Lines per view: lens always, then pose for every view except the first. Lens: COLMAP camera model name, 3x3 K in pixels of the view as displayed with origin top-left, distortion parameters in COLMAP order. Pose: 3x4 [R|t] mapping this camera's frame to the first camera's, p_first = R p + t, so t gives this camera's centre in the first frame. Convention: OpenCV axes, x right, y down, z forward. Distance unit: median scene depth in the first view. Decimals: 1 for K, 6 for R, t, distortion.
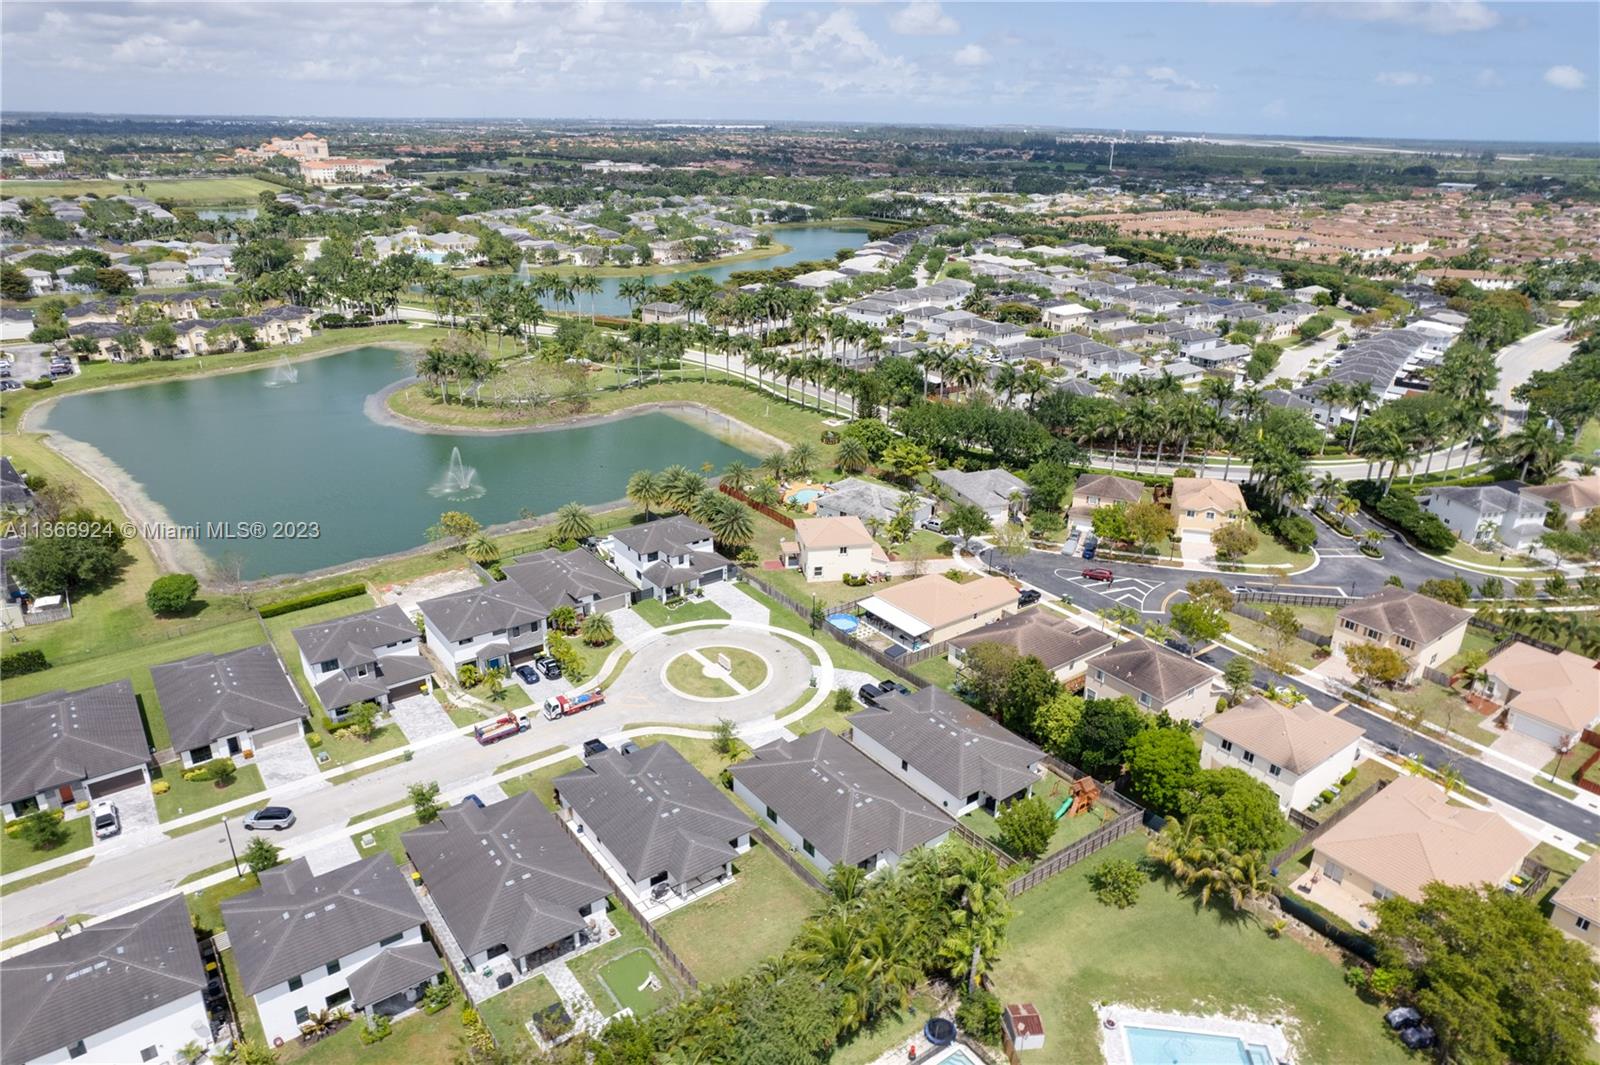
lens RADIAL K [[1025.9, 0, 803.7], [0, 1025.9, 535.9], [0, 0, 1]] dist [-0.088167, 0.079048]
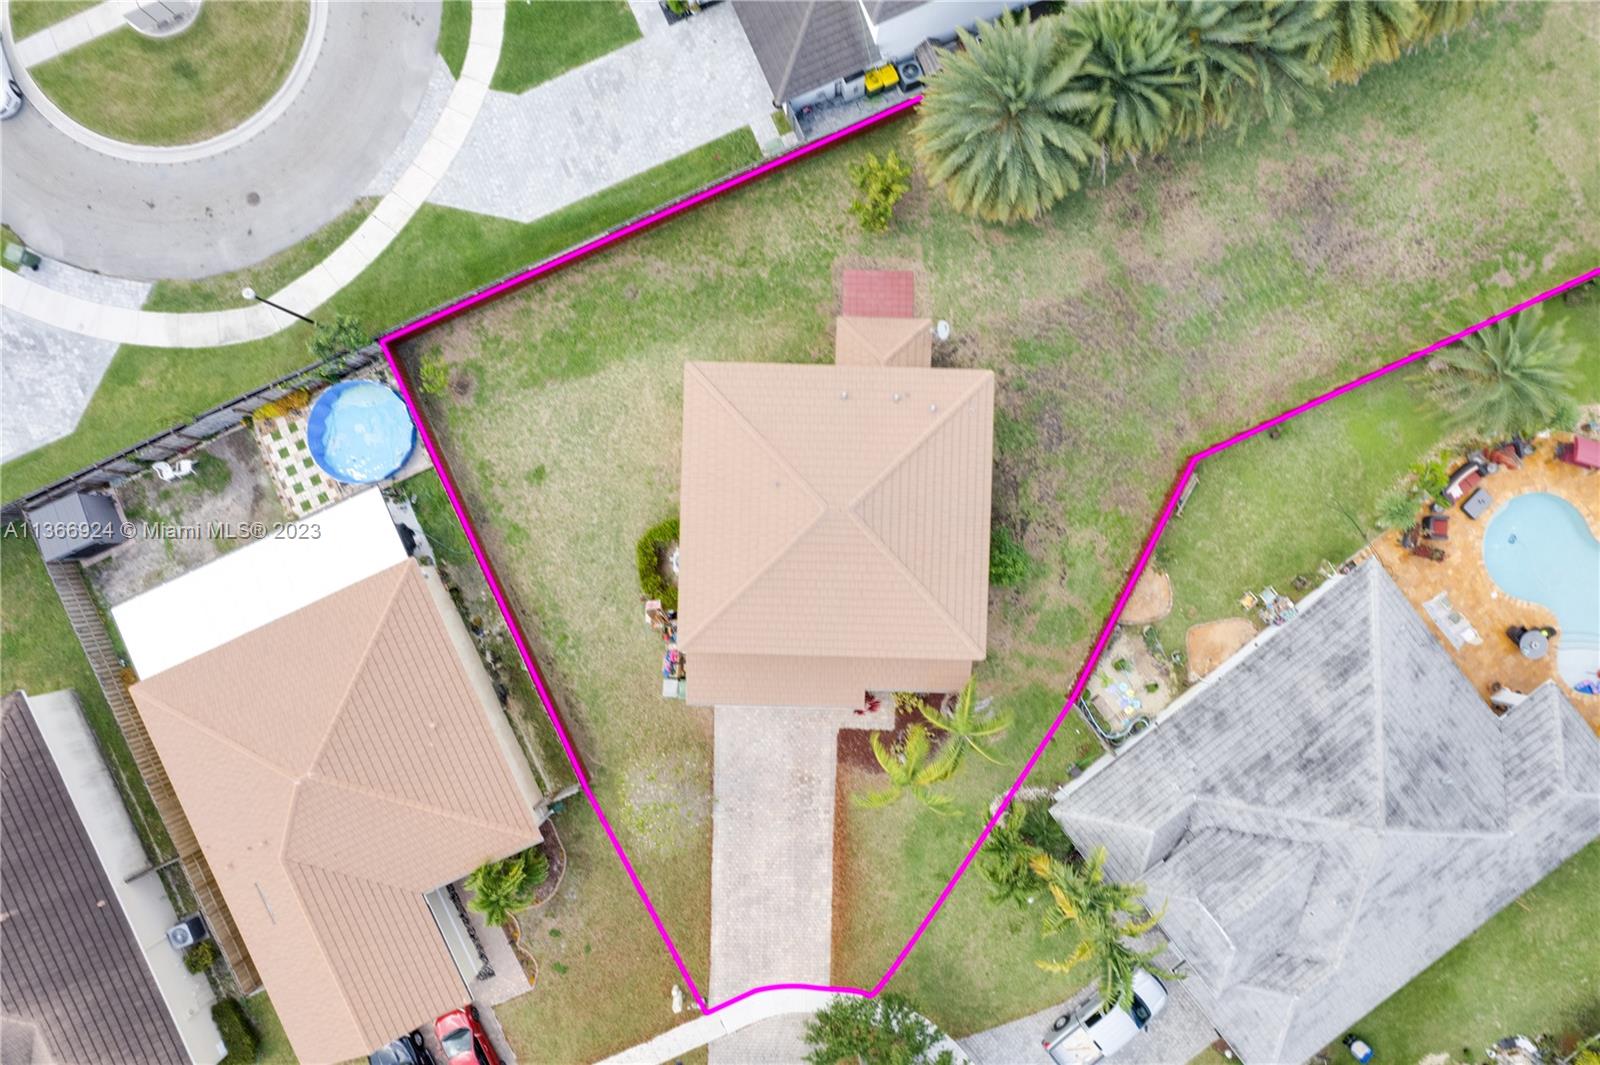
lens RADIAL K [[1025.9, 0, 803.7], [0, 1025.9, 535.9], [0, 0, 1]] dist [-0.088167, 0.079048]
pose [[-0.215653, 0.976380, -0.013277, 0.039986], [-0.381152, -0.071651, 0.921732, -0.223236], [0.899009, 0.203835, 0.387601, 0.926181]]
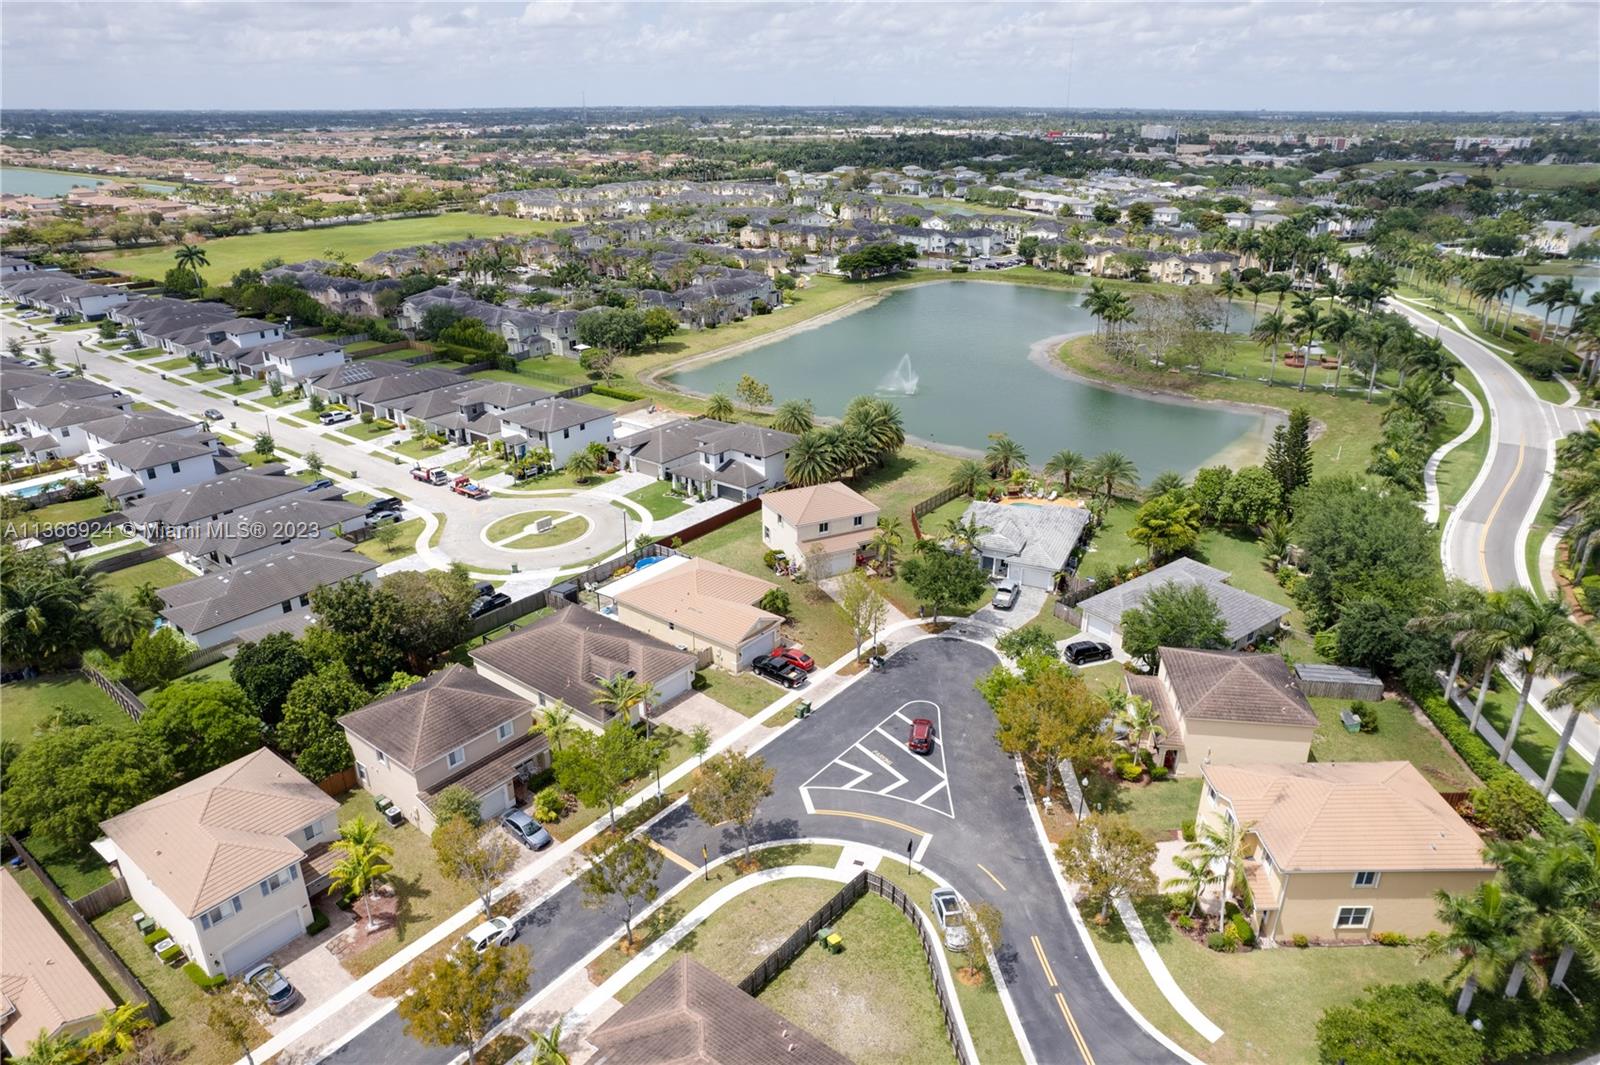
lens RADIAL K [[1025.9, 0, 803.7], [0, 1025.9, 535.9], [0, 0, 1]] dist [-0.088167, 0.079048]
pose [[0.262968, 0.365113, -0.893051, 0.741302], [-0.365948, 0.894207, 0.257829, -0.181050], [0.892709, 0.259009, 0.368760, 0.729420]]
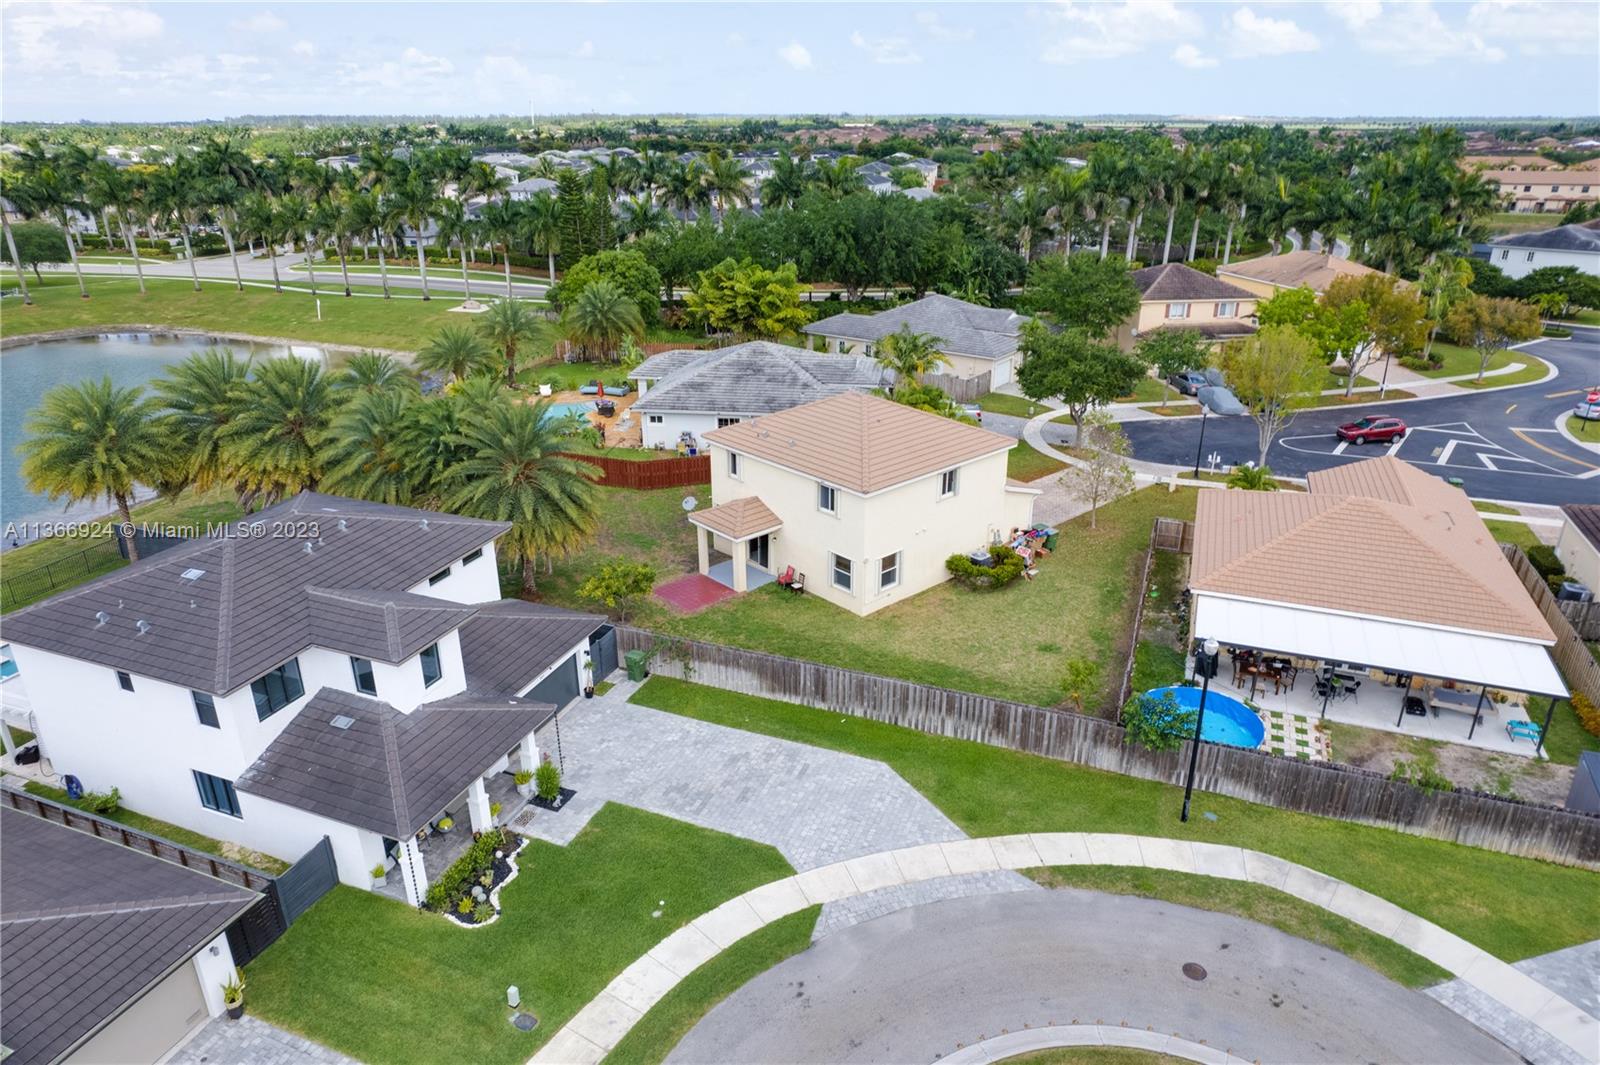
lens RADIAL K [[1025.9, 0, 803.7], [0, 1025.9, 535.9], [0, 0, 1]] dist [-0.088167, 0.079048]
pose [[0.849143, -0.219635, 0.480329, -0.144316], [0.216797, 0.974232, 0.062214, 0.001472], [-0.481616, 0.051305, 0.874879, 0.756356]]
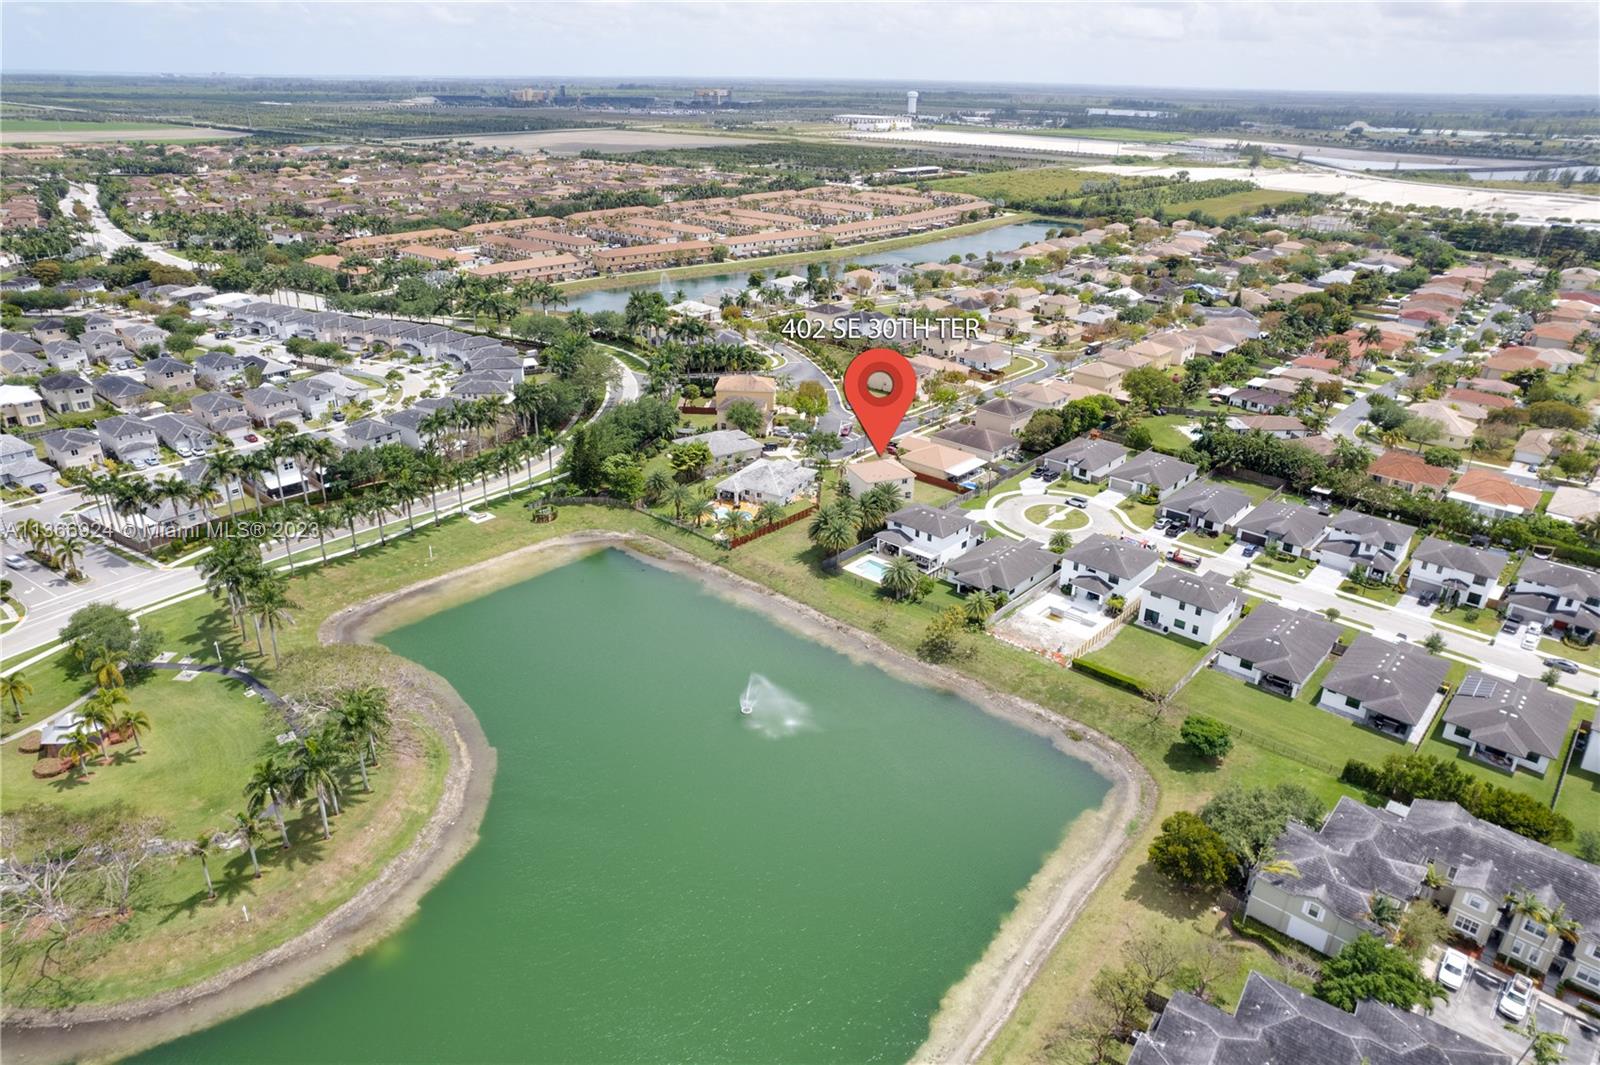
lens RADIAL K [[1042.3, 0, 809.9], [0, 1042.3, 523.8], [0, 0, 1]] dist [-0.105219, 0.101101]
pose [[-0.200631, -0.414849, 0.887495, -1.210165], [0.356042, 0.813093, 0.460559, -0.618337], [-0.912678, 0.408388, -0.015428, 1.162393]]
